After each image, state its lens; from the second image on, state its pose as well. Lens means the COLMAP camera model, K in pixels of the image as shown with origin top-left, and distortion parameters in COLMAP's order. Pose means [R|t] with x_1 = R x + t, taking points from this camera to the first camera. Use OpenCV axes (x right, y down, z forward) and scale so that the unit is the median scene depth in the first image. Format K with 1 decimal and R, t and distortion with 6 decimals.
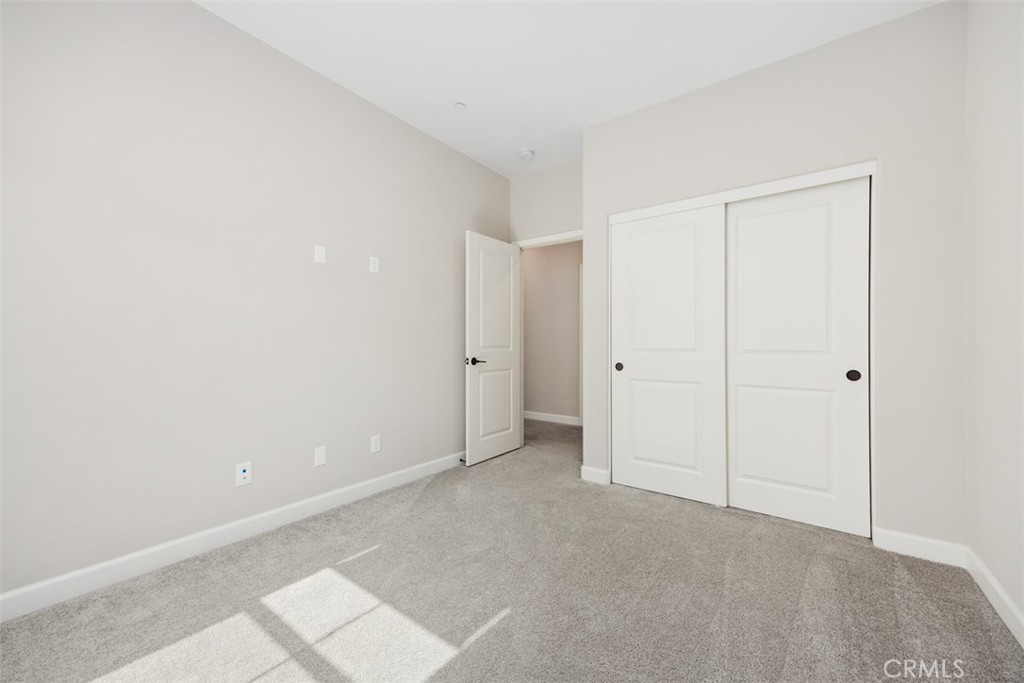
lens RADIAL K [[385.6, 0, 507.3], [0, 385.6, 342.8], [0, 0, 1]] dist [0.001129, 0.000026]
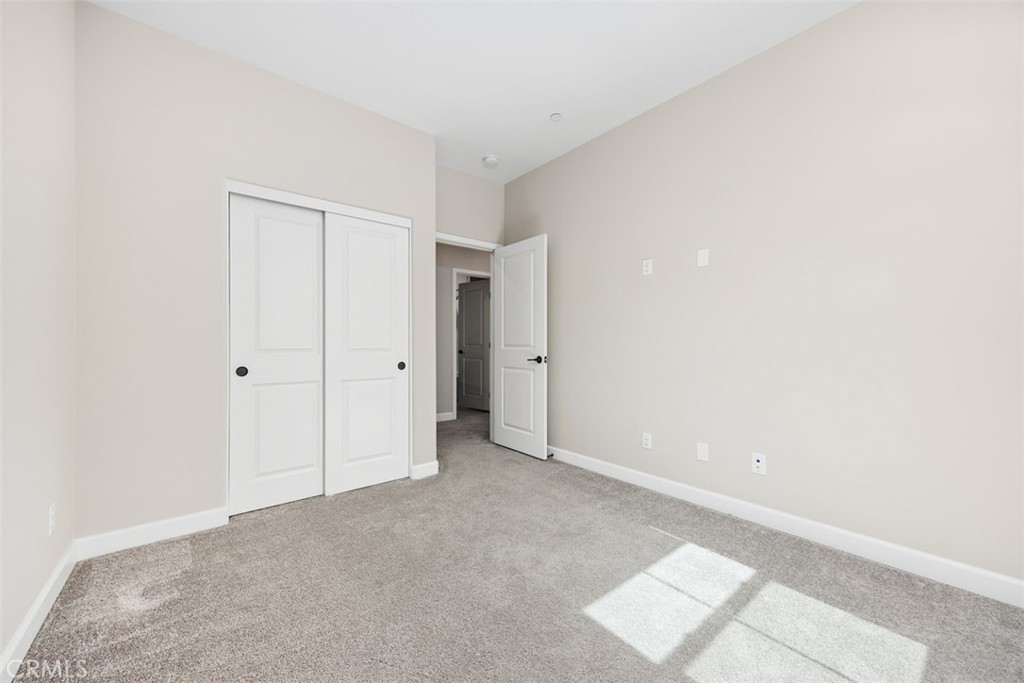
lens RADIAL K [[385.6, 0, 507.3], [0, 385.6, 342.8], [0, 0, 1]] dist [0.001129, 0.000026]
pose [[0.268626, 0.003075, 0.963240, -0.487616], [-0.003768, 0.999991, -0.002142, 0.003575], [-0.963237, -0.003054, 0.268635, 0.357352]]
